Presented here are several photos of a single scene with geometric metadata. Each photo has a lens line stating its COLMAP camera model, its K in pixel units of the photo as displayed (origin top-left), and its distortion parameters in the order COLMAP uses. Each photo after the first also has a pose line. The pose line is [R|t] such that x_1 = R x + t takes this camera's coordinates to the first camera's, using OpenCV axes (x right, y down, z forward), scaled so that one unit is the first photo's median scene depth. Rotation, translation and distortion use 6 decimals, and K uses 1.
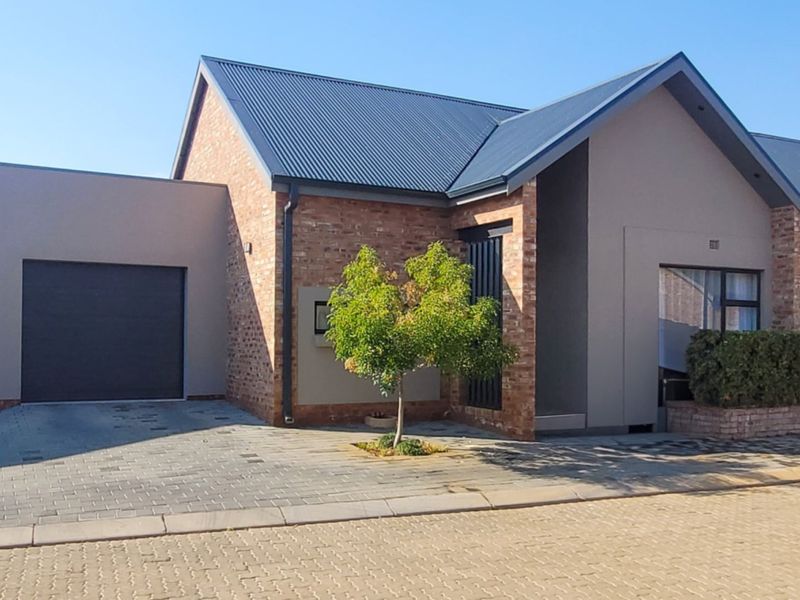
lens RADIAL K [[324.7, 0, 404.4], [0, 324.7, 287.5], [0, 0, 1]] dist [-0.000629, 0.000213]
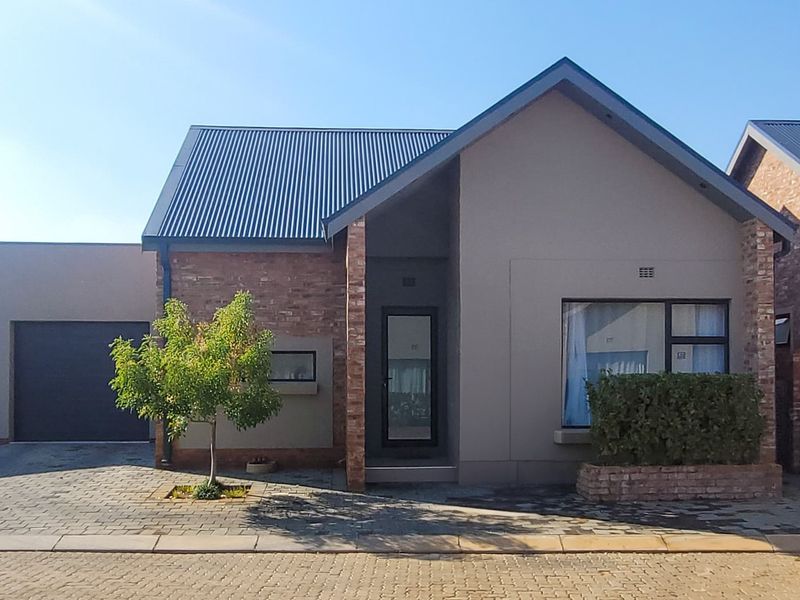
lens RADIAL K [[333.2, 0, 399.9], [0, 333.2, 330.7], [0, 0, 1]] dist [-0.002342, -0.000044]
pose [[0.985520, -0.034624, -0.165984, 0.586662], [0.033949, 0.999400, -0.006899, 0.005752], [0.166123, 0.001164, 0.986104, 0.042485]]
